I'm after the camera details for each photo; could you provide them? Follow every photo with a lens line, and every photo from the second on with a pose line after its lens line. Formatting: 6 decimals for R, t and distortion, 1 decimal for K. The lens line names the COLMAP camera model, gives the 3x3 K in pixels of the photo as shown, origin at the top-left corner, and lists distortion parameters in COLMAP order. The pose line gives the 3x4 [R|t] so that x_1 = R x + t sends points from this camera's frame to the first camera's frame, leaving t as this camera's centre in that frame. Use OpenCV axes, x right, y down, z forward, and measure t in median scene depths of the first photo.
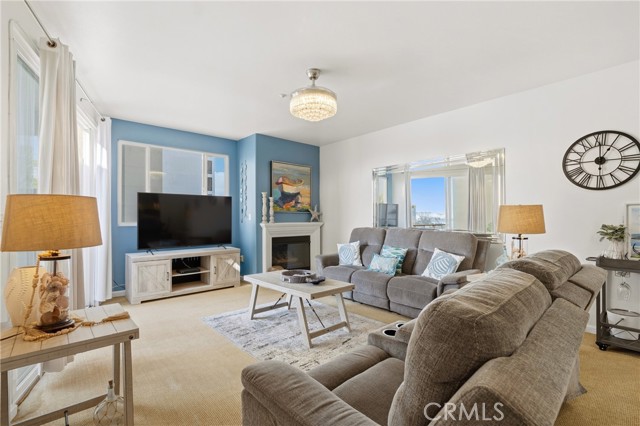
lens RADIAL K [[294.3, 0, 321.5], [0, 294.3, 216.0], [0, 0, 1]] dist [-0.003396, -0.000089]
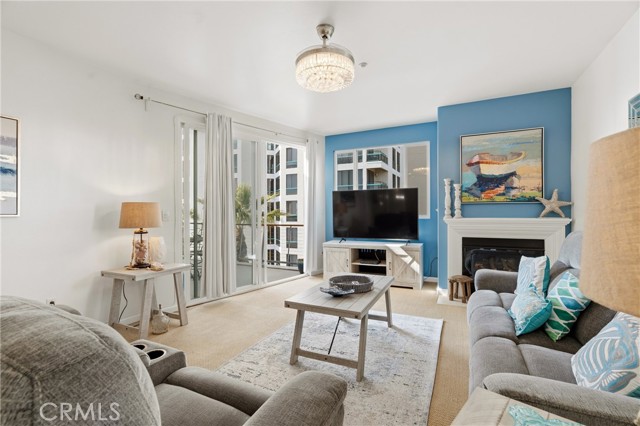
lens RADIAL K [[294.3, 0, 316.4], [0, 294.3, 211.7], [0, 0, 1]] dist [-0.003396, -0.000089]
pose [[0.379811, 0.001884, -0.925062, 0.529521], [0.009530, 0.999937, 0.005949, -0.001199], [0.925015, -0.011075, 0.379769, 0.502690]]
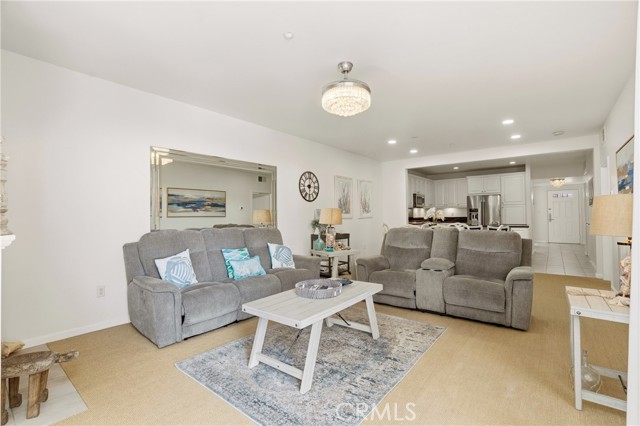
lens RADIAL K [[294.3, 0, 319.0], [0, 294.3, 212.8], [0, 0, 1]] dist [-0.003396, -0.000089]
pose [[-0.166941, 0.013133, 0.985879, -0.717617], [0.006426, 0.999905, -0.012232, 0.005865], [-0.985946, 0.004294, -0.167010, 0.935356]]
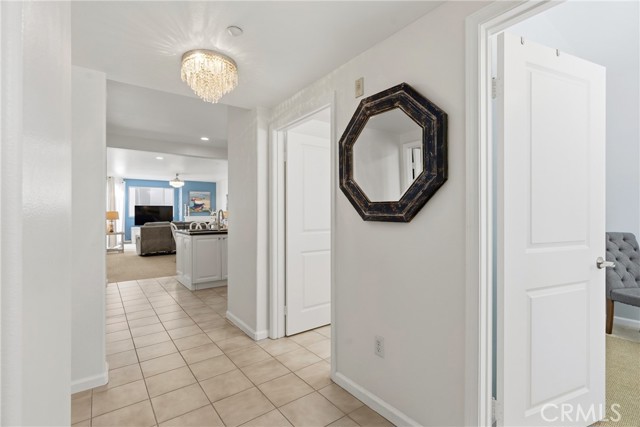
lens RADIAL K [[294.3, 0, 322.3], [0, 294.3, 214.9], [0, 0, 1]] dist [-0.003396, -0.000089]
pose [[0.997212, 0.001548, -0.074602, 1.523543], [-0.000715, 0.999937, 0.011190, -0.022961], [0.074615, -0.011106, 0.997151, -1.854849]]
